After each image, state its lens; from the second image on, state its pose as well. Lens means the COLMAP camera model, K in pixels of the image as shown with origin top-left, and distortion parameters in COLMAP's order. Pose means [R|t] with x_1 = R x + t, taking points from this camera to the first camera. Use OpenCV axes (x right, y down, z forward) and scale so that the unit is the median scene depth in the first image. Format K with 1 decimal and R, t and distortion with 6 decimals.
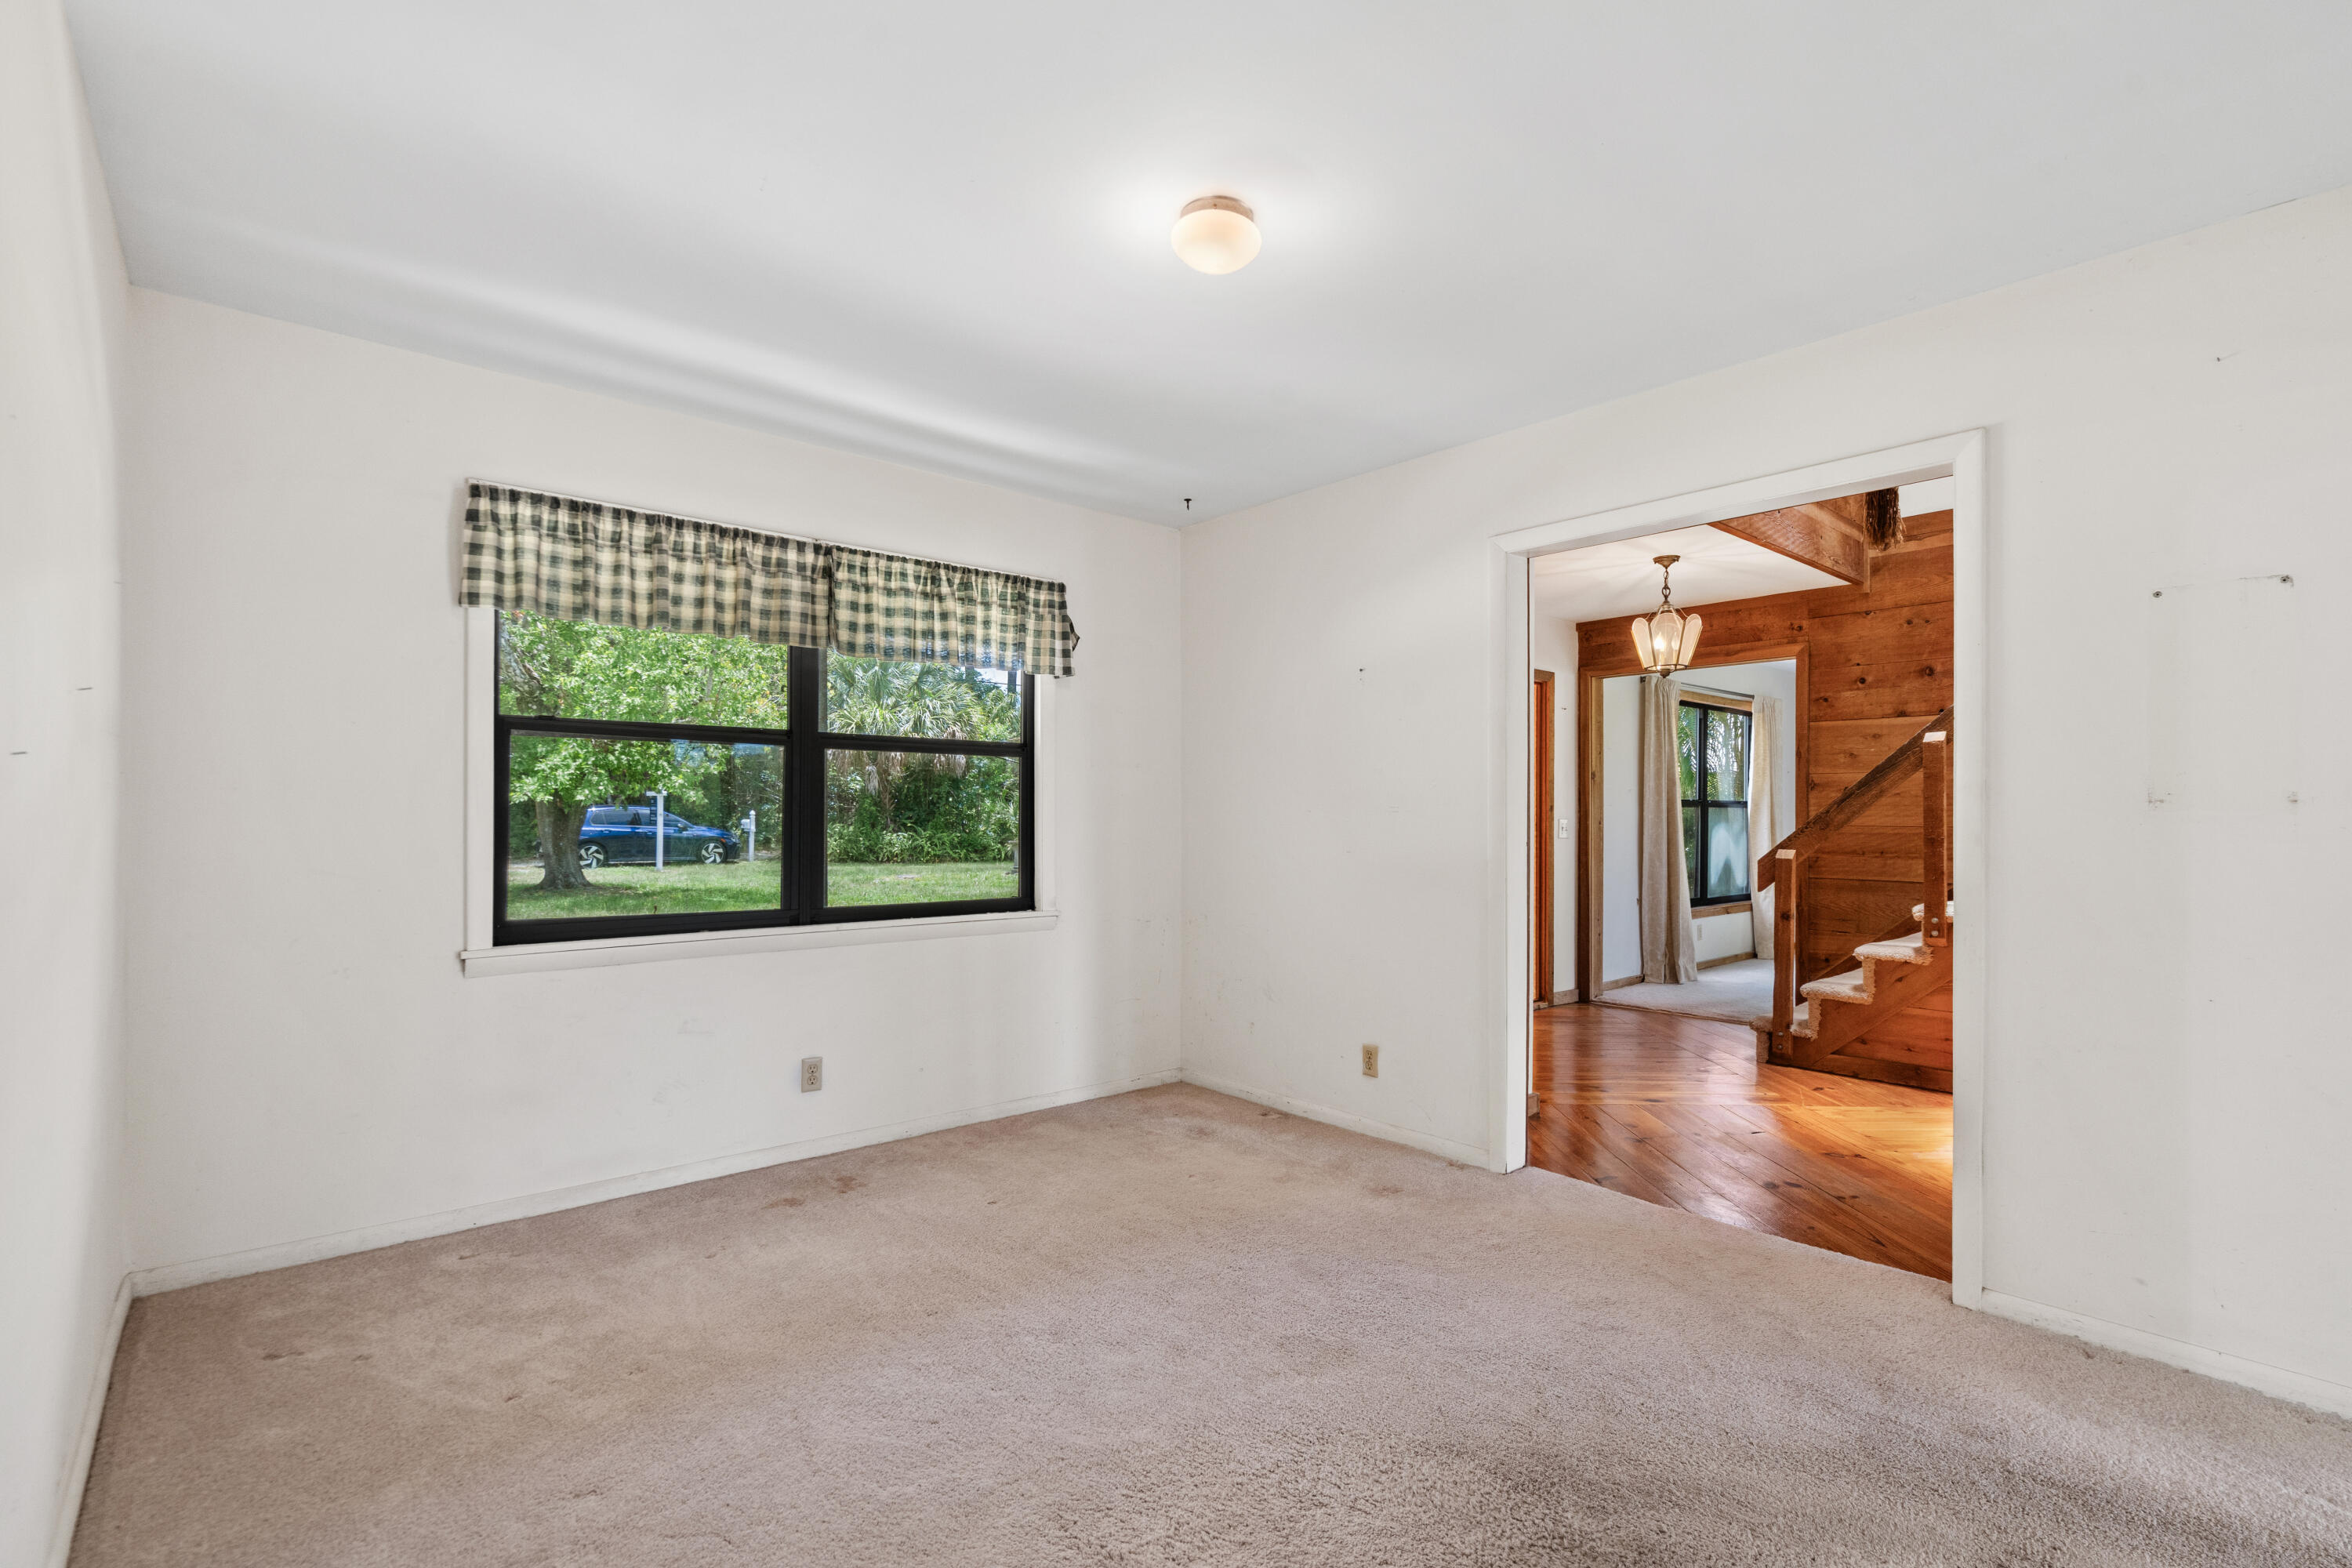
lens RADIAL K [[1077.3, 0, 1171.0], [0, 1077.3, 802.4], [0, 0, 1]] dist [0.001340, 0.000173]
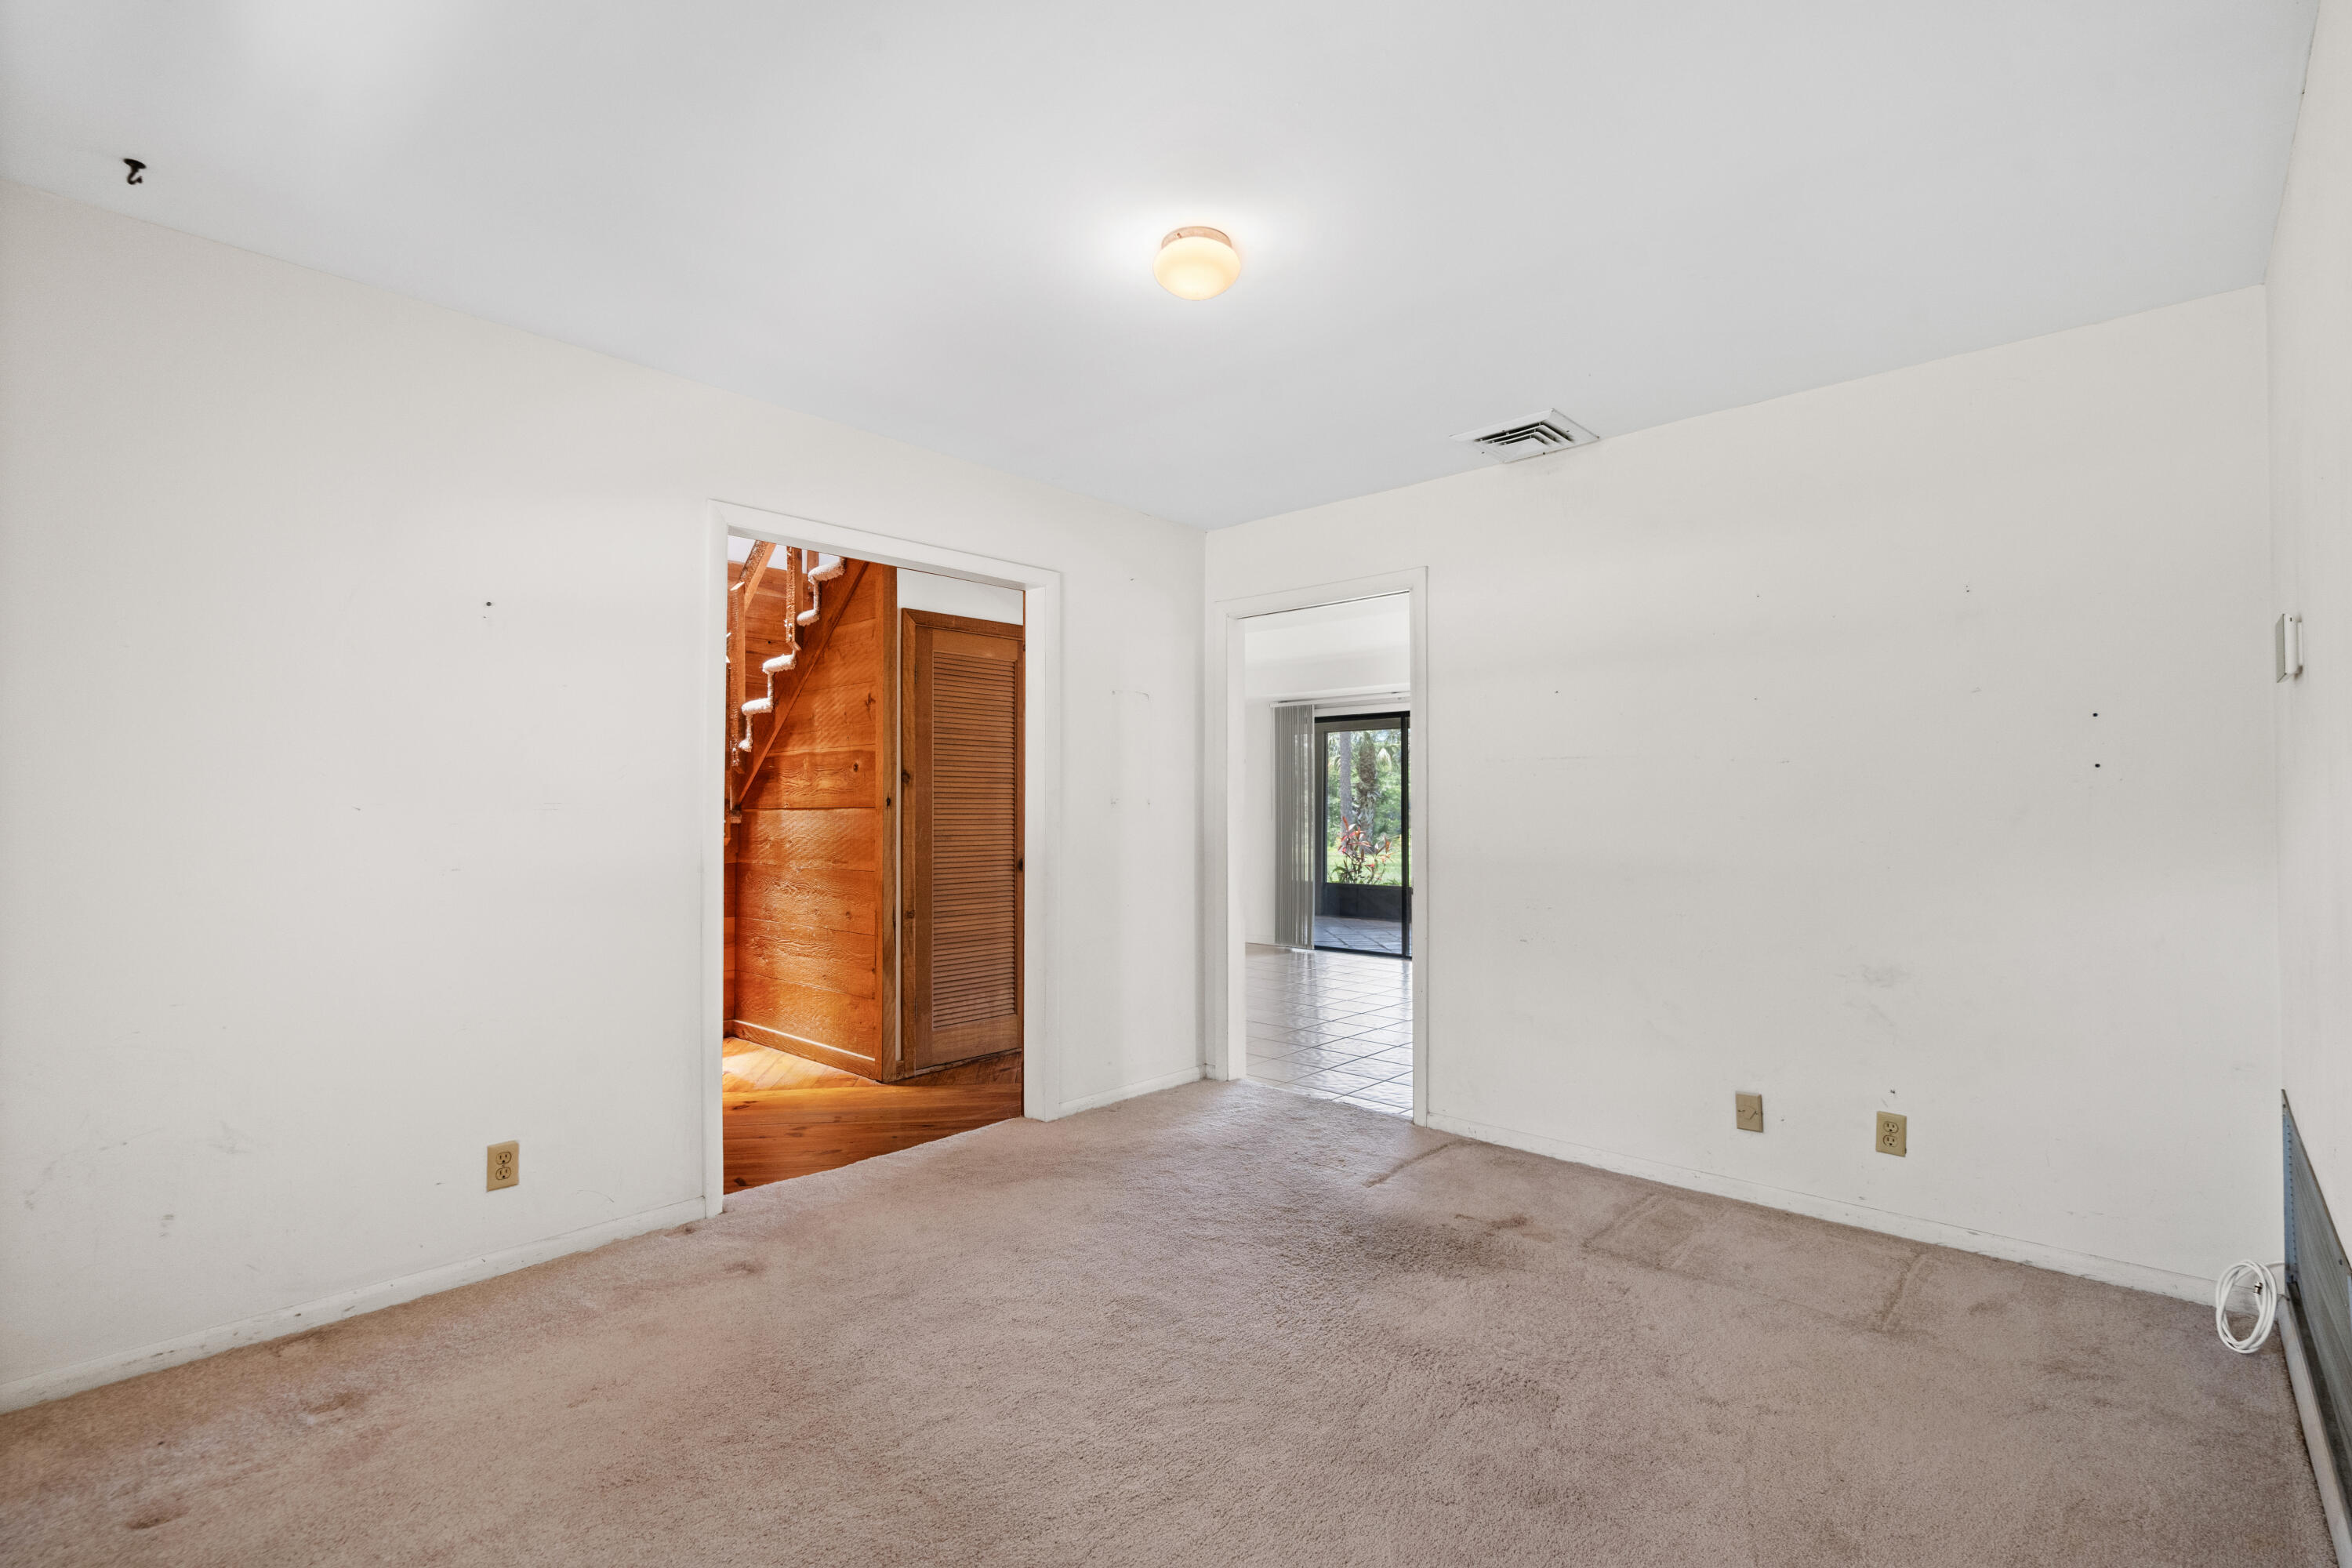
lens RADIAL K [[1077.3, 0, 1171.9], [0, 1077.3, 788.6], [0, 0, 1]] dist [0.001340, 0.000173]
pose [[-0.116179, 0.016900, 0.993084, -0.599521], [-0.011299, 0.999768, -0.018336, 0.003121], [-0.993164, -0.013352, -0.115961, 0.696317]]
